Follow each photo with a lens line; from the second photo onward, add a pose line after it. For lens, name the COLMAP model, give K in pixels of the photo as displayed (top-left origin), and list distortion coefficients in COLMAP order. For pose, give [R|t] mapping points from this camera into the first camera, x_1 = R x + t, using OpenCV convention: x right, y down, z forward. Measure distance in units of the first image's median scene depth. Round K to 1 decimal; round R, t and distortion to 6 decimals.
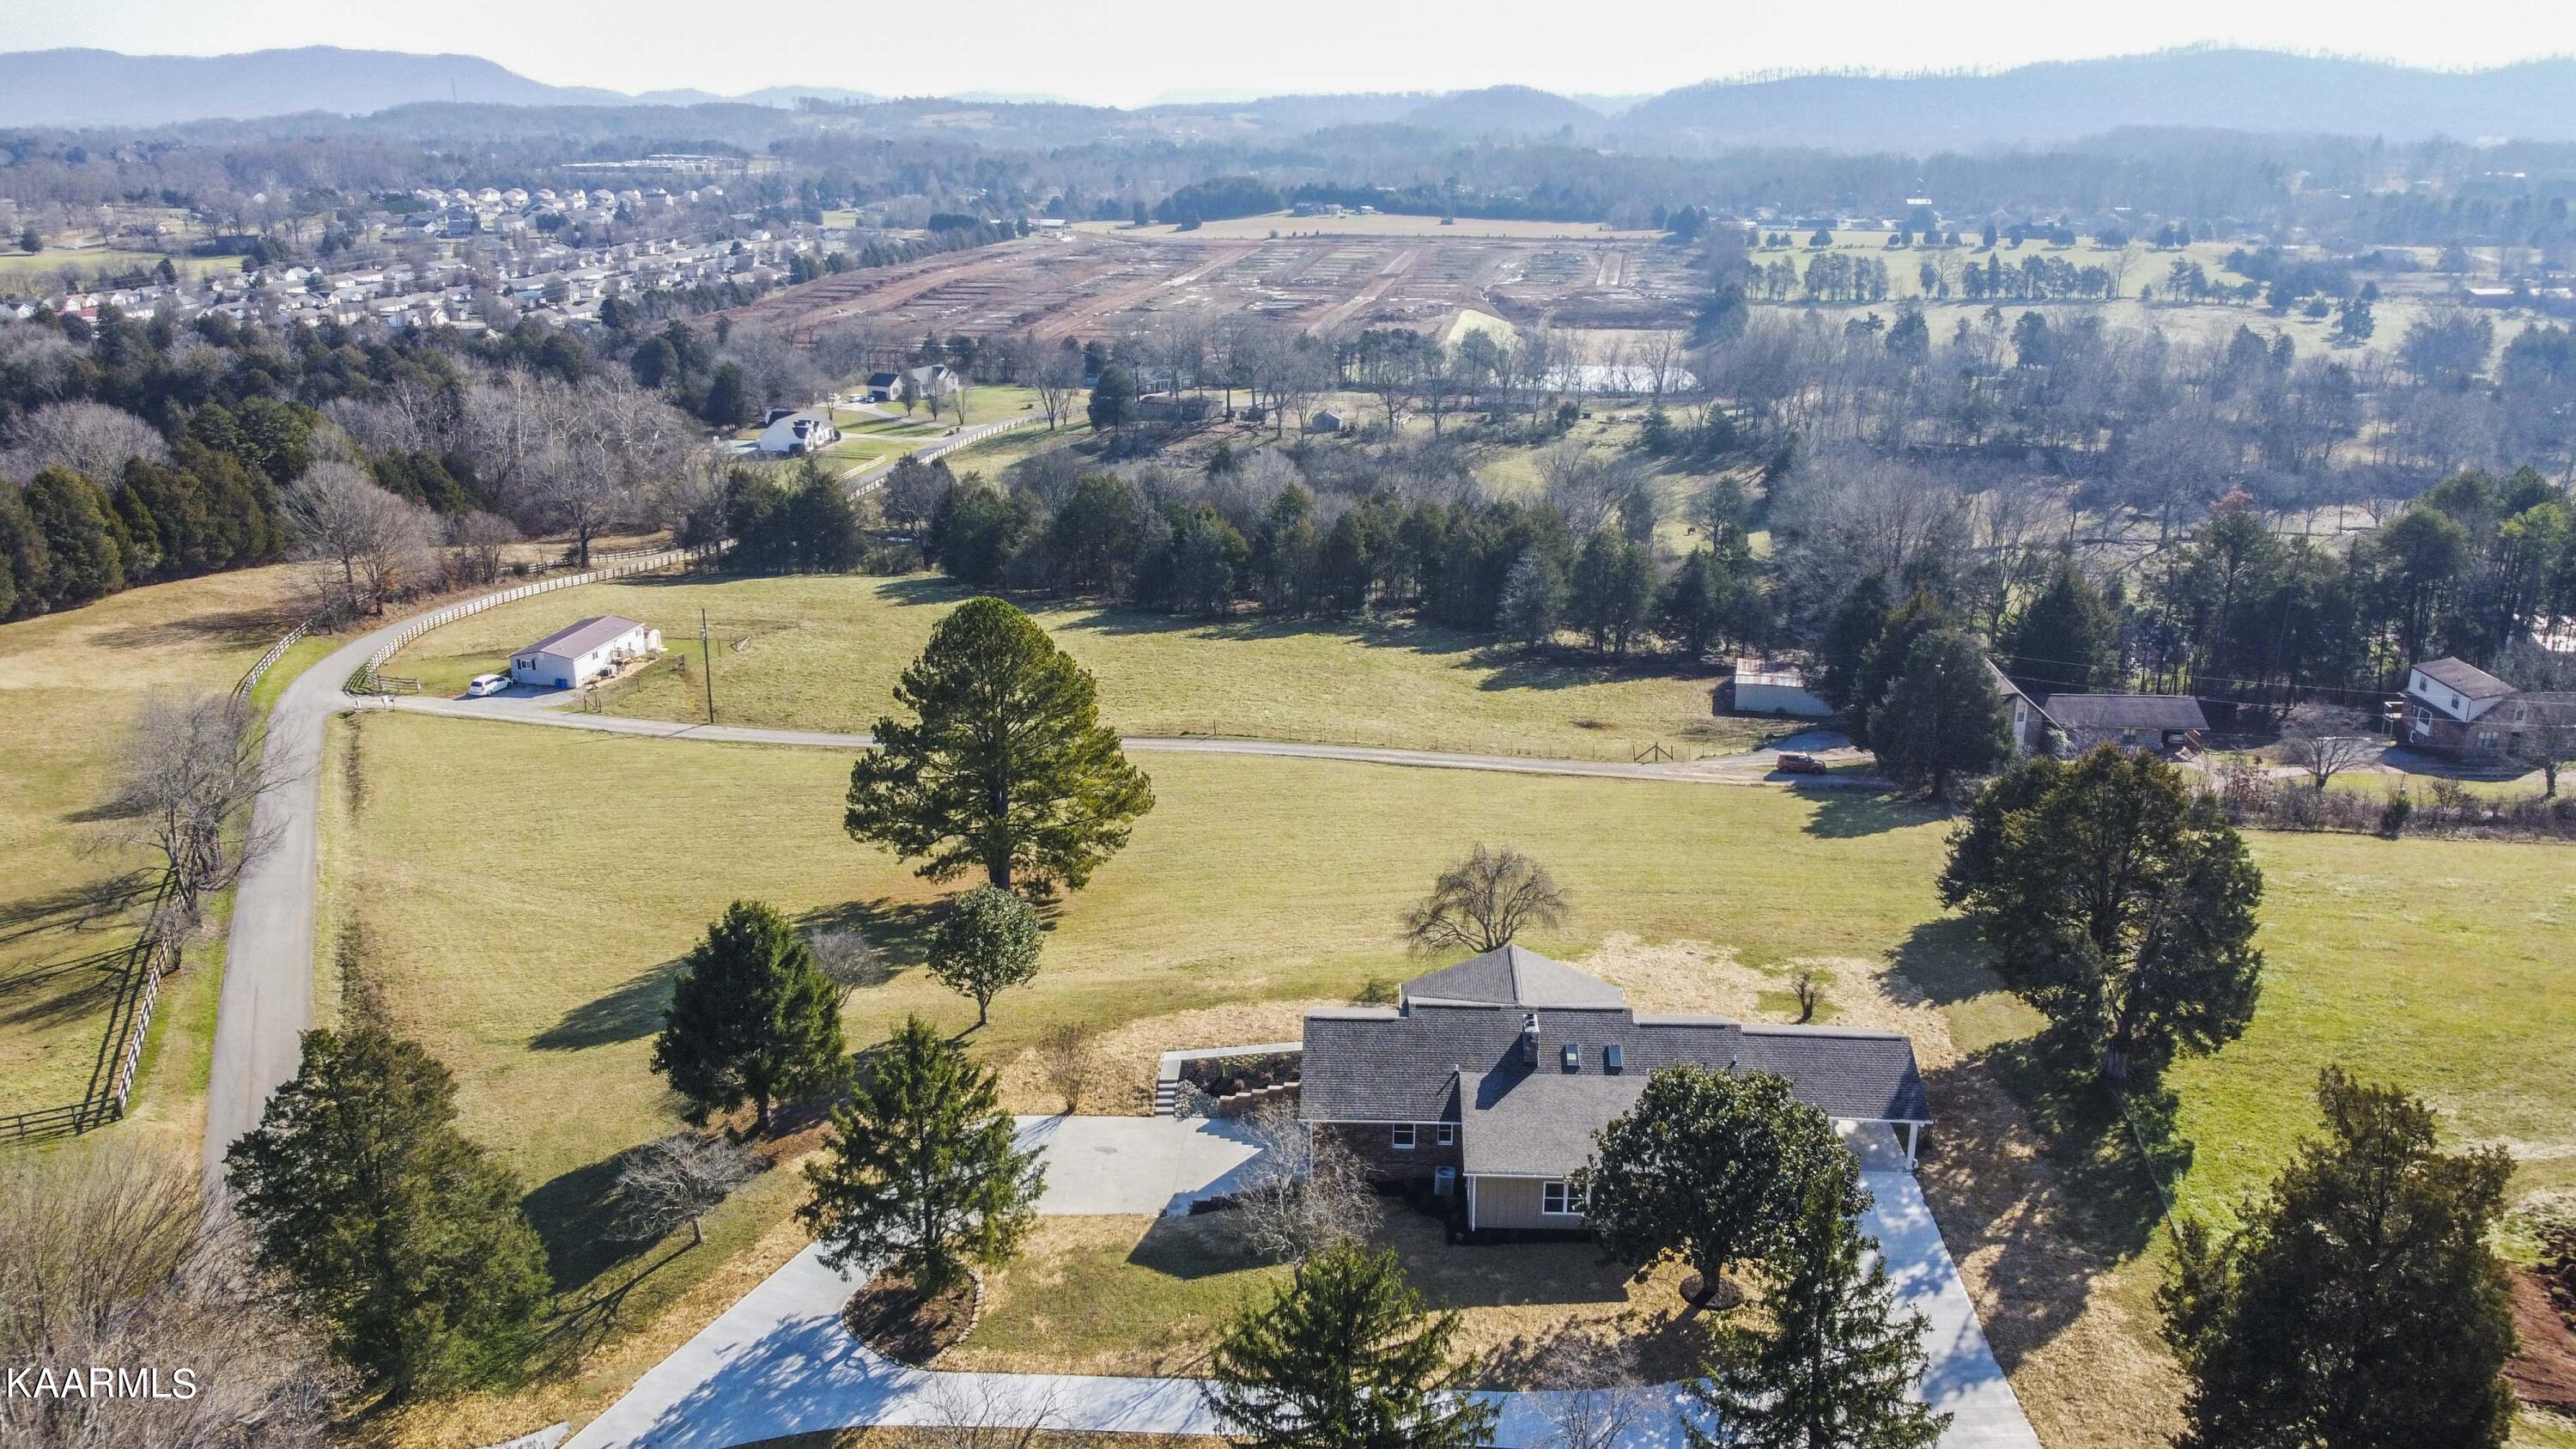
lens RADIAL K [[1941.9, 0, 1292.6], [0, 1941.9, 727.4], [0, 0, 1]] dist [0.001128, 0.002282]
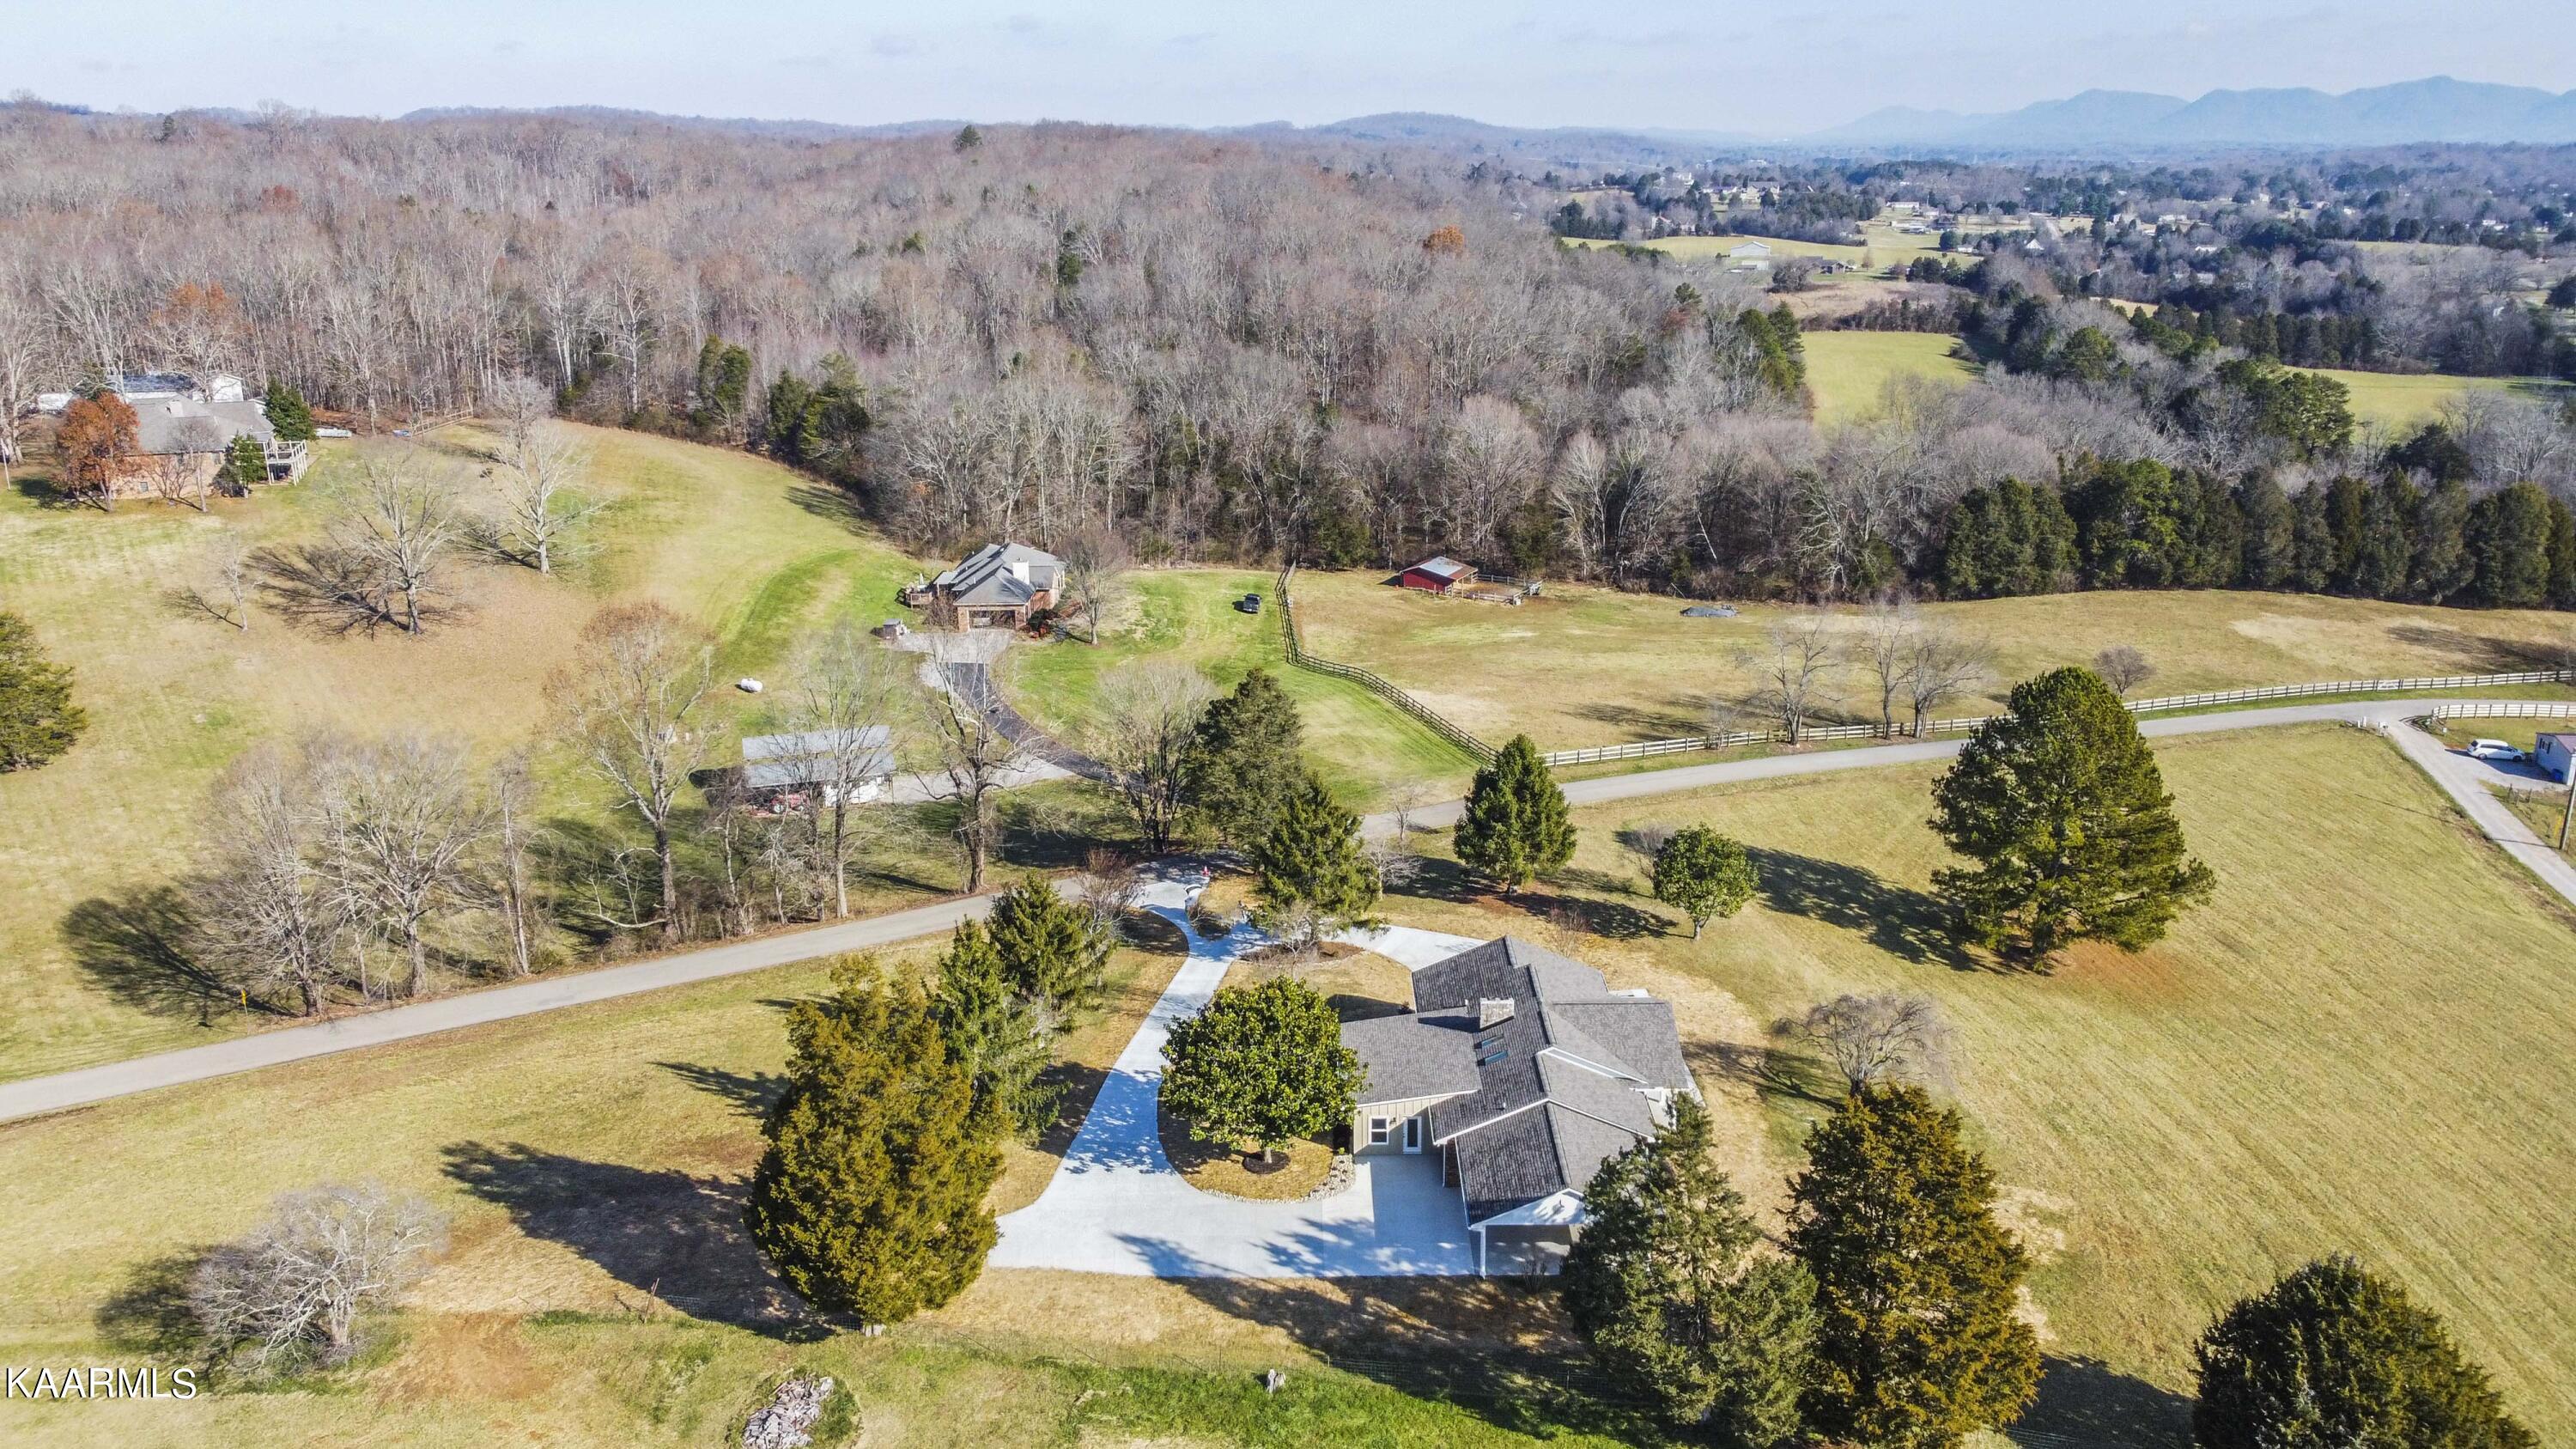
lens RADIAL K [[1941.9, 0, 1300.3], [0, 1941.9, 716.5], [0, 0, 1]] dist [0.001128, 0.002282]
pose [[0.054708, 0.289252, -0.955688, 0.603988], [-0.298215, 0.918171, 0.260825, -0.140531], [0.952930, 0.270732, 0.136491, 0.346259]]
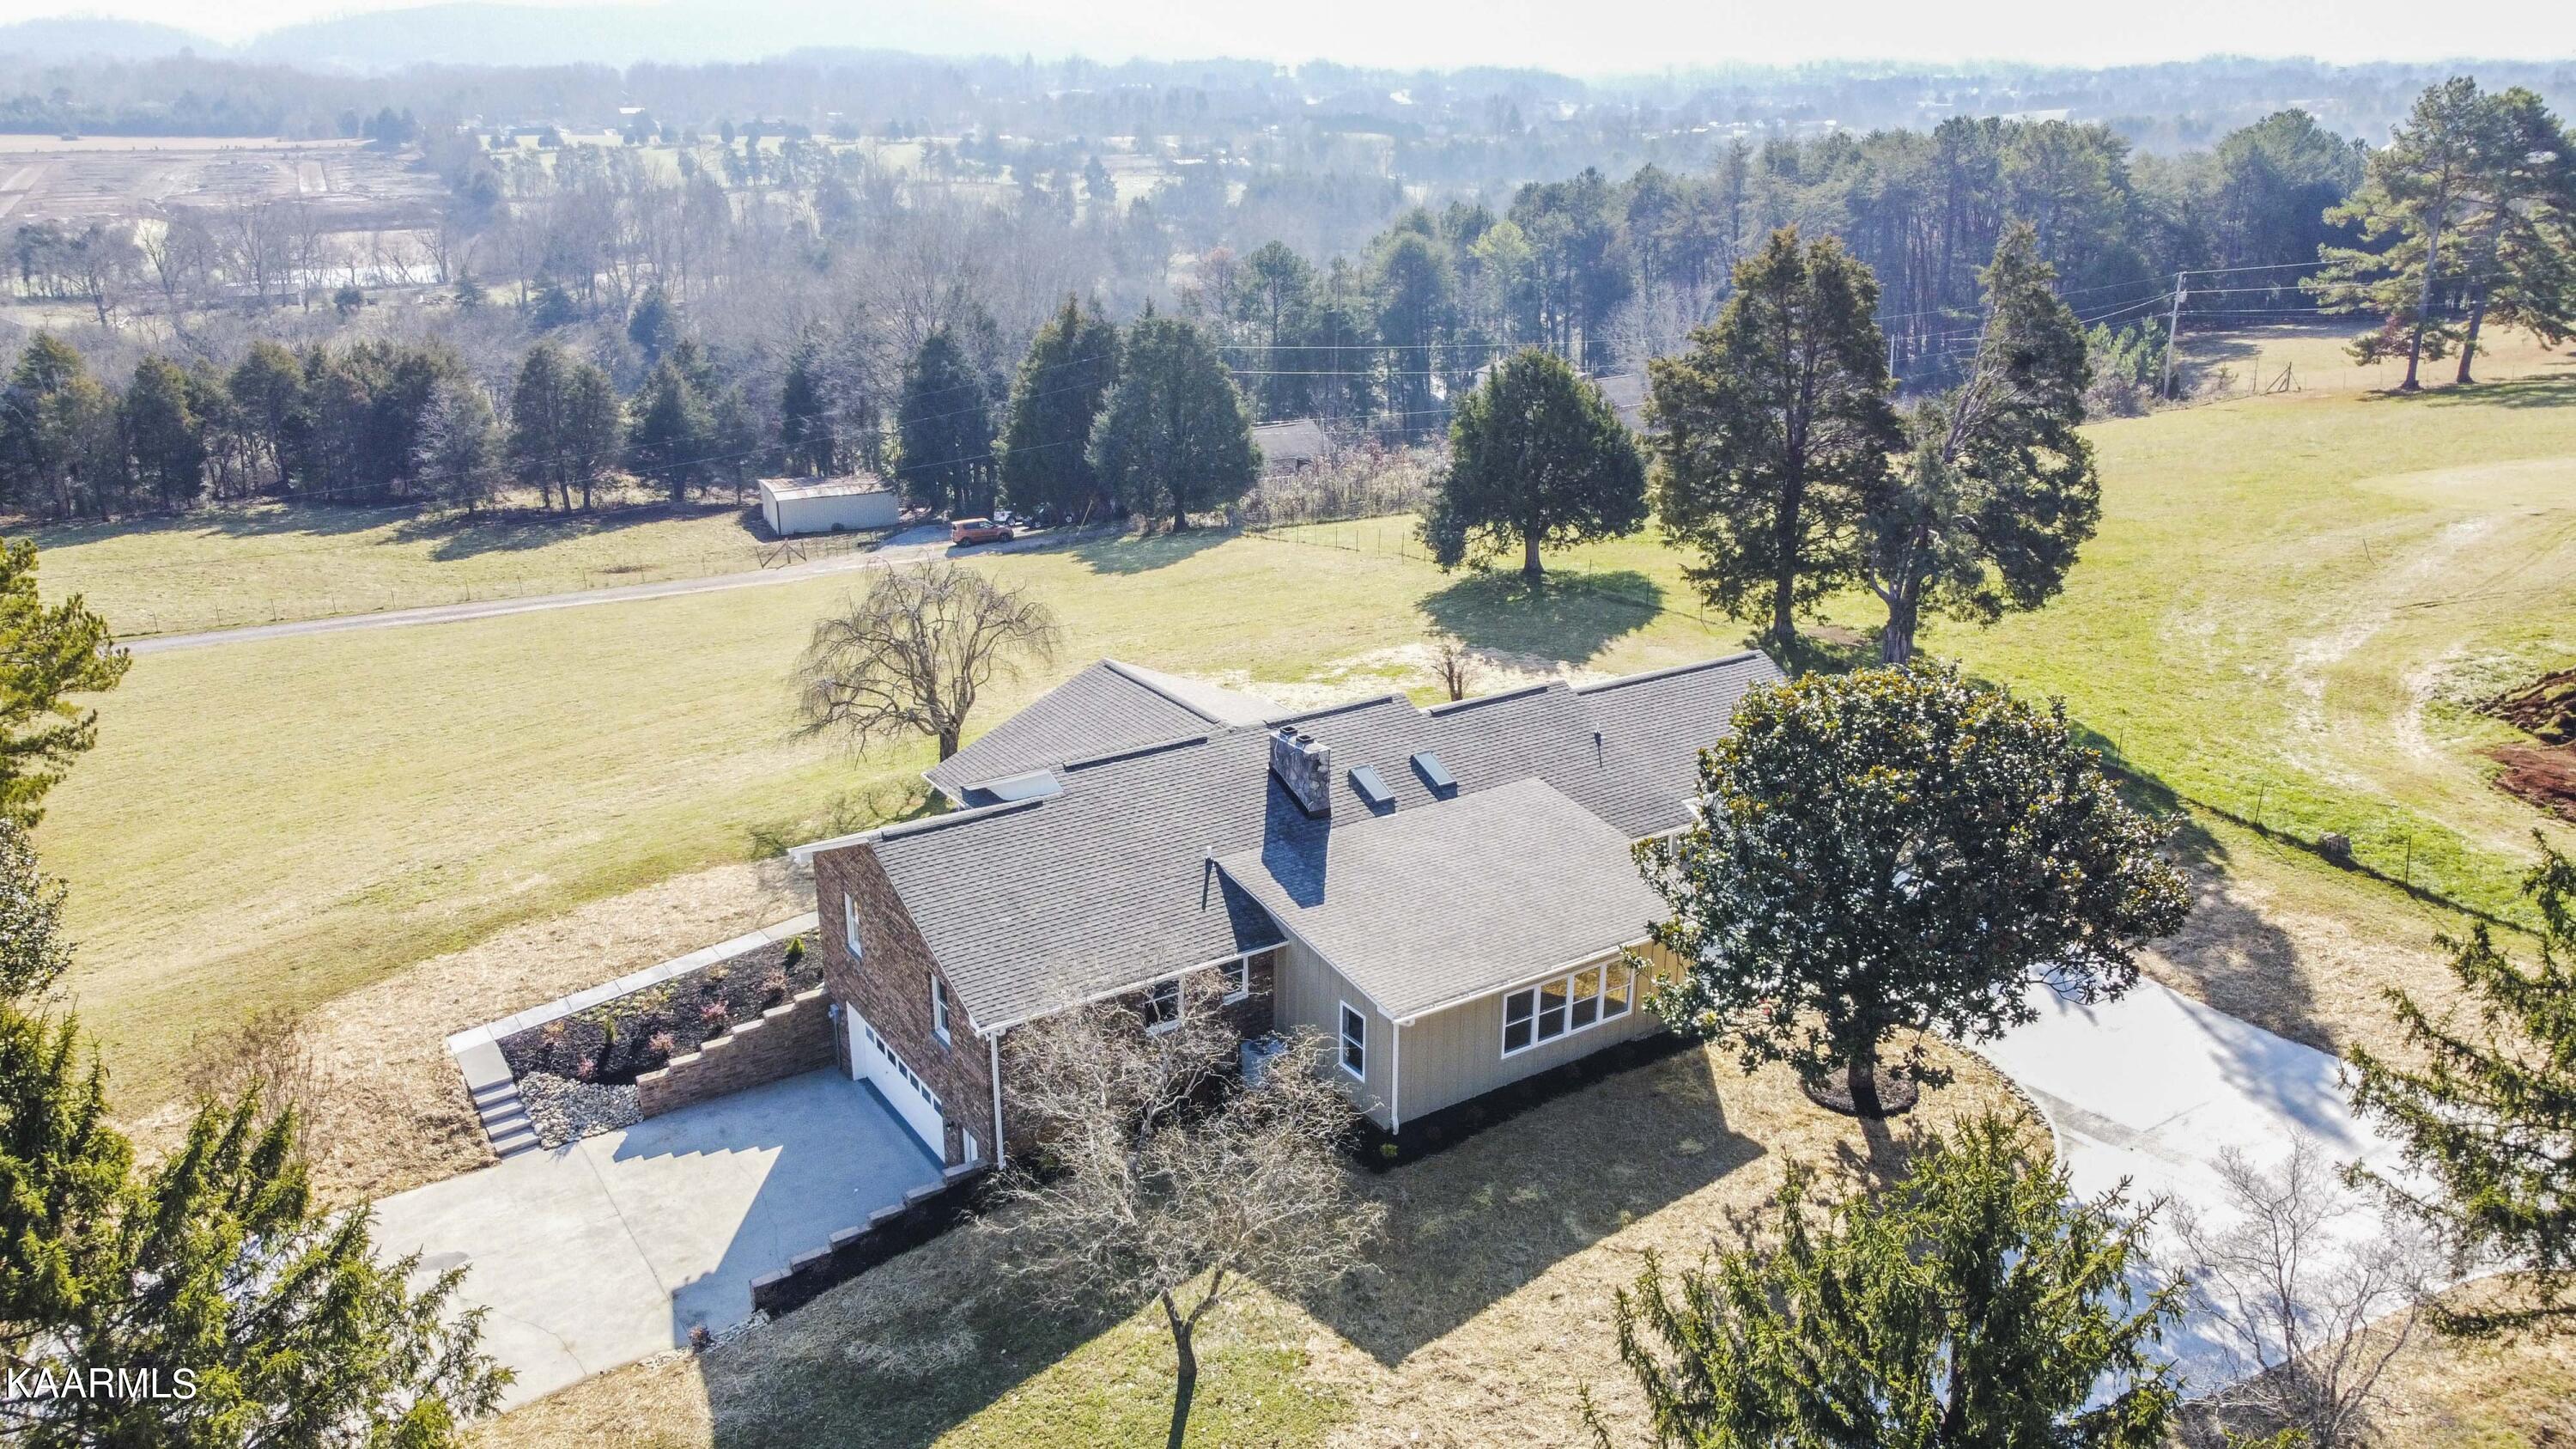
lens RADIAL K [[1941.9, 0, 1288.5], [0, 1941.9, 723.5], [0, 0, 1]] dist [0.001128, 0.002282]
pose [[0.805088, -0.191465, 0.561403, -0.089973], [0.178020, 0.980833, 0.079219, 0.053273], [-0.565810, 0.036163, 0.823742, 0.286762]]
